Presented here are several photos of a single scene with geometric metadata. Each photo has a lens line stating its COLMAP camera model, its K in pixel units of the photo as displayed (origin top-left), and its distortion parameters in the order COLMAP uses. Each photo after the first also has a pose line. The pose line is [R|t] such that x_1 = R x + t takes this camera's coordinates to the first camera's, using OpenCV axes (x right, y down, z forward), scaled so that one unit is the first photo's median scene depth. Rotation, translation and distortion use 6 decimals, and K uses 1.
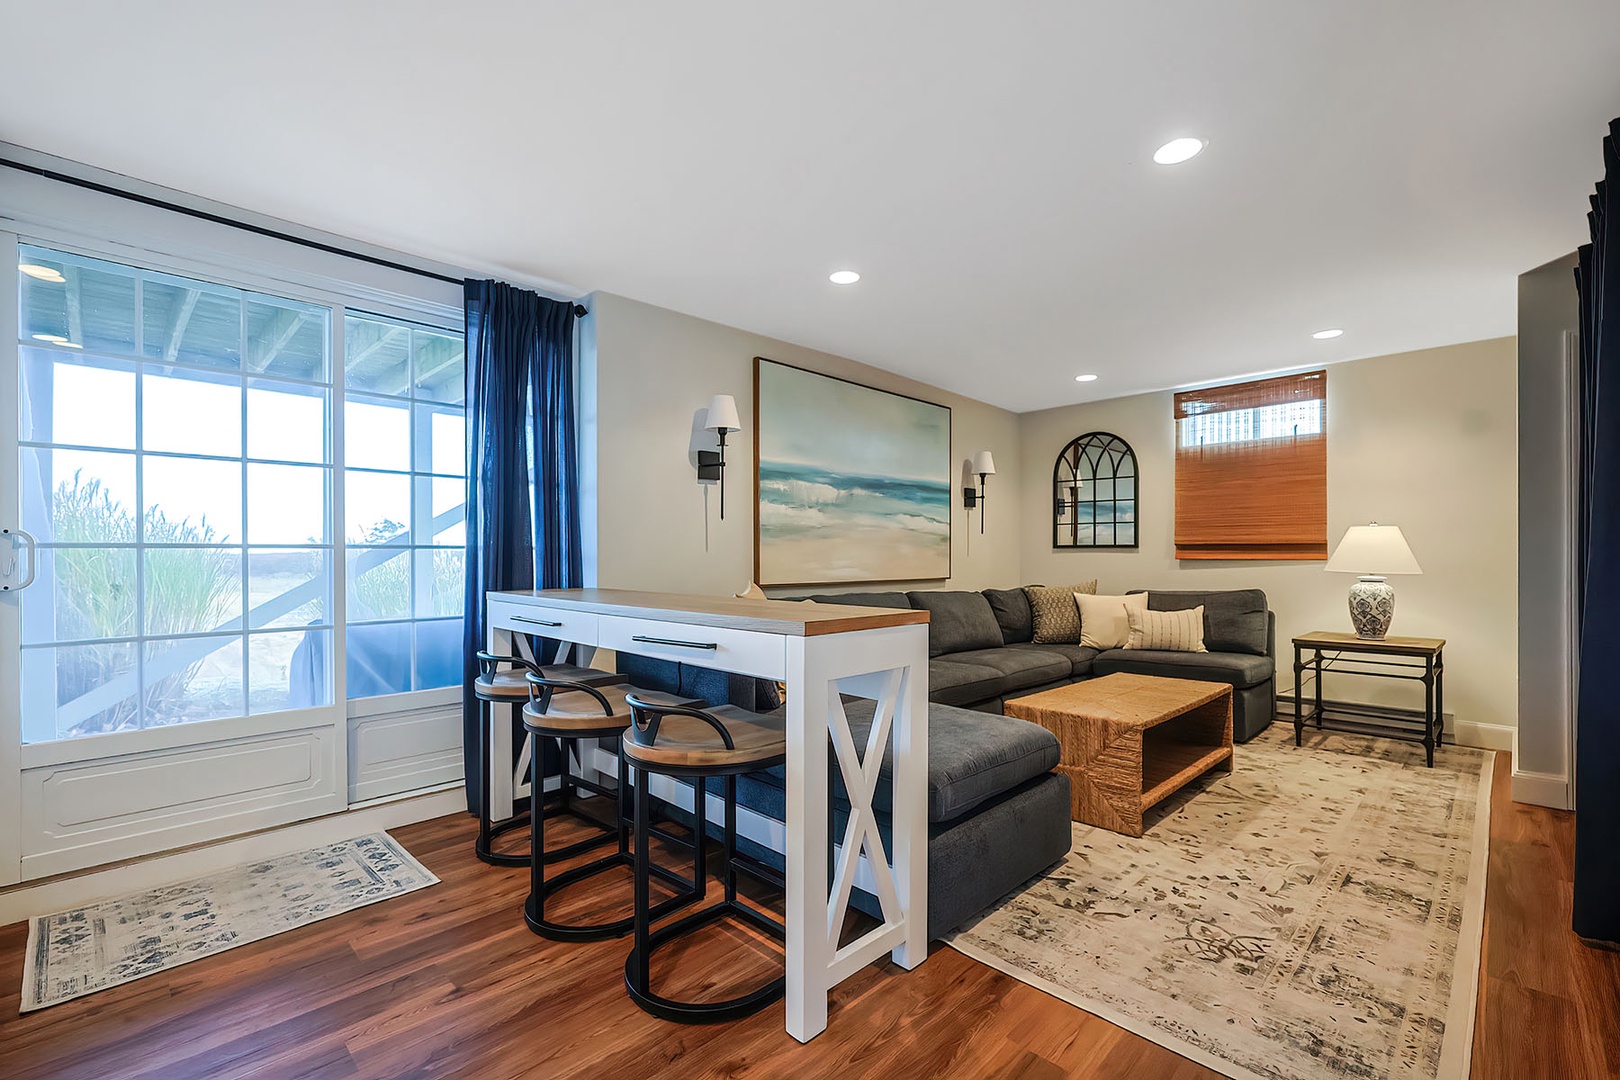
lens RADIAL K [[707.8, 0, 804.7], [0, 707.8, 561.6], [0, 0, 1]] dist [0.001111, -0.000168]
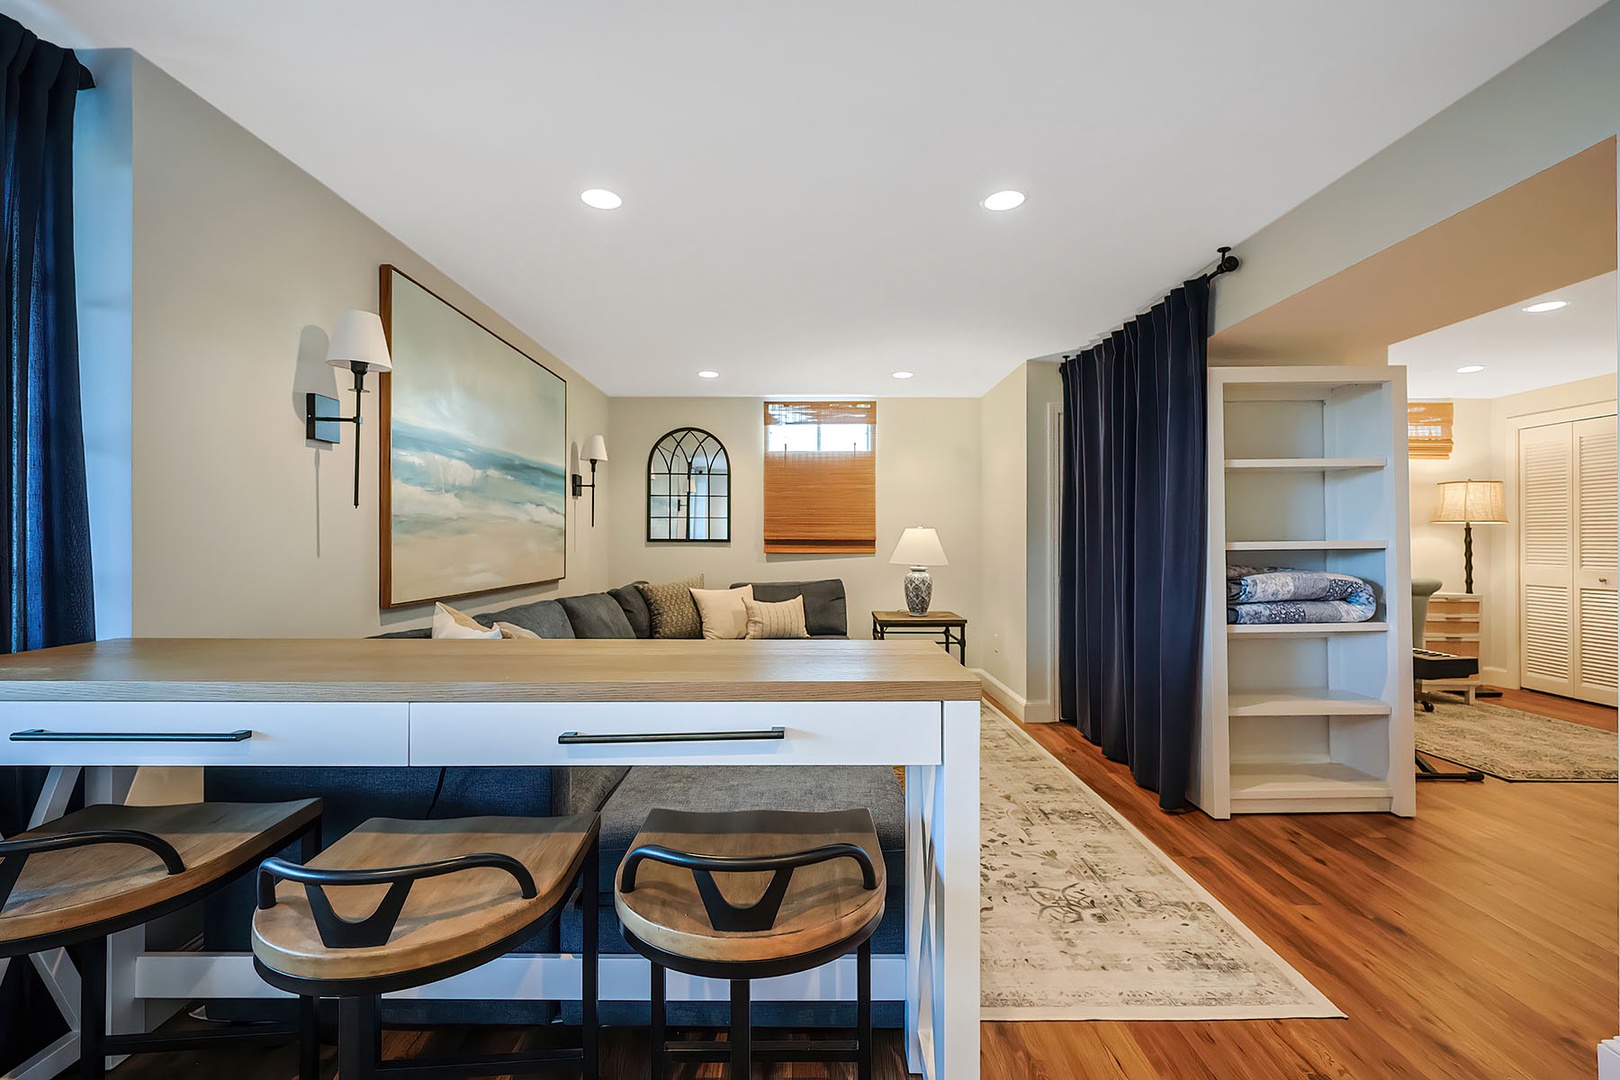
lens RADIAL K [[701.6, 0, 810.0], [0, 701.6, 540.0], [0, 0, 1]] dist [-0.000083, -0.000120]
pose [[0.698986, 0.000556, 0.715136, -0.229379], [0.004409, 0.999977, -0.005086, -0.020196], [-0.715122, 0.006708, 0.698967, 0.218999]]
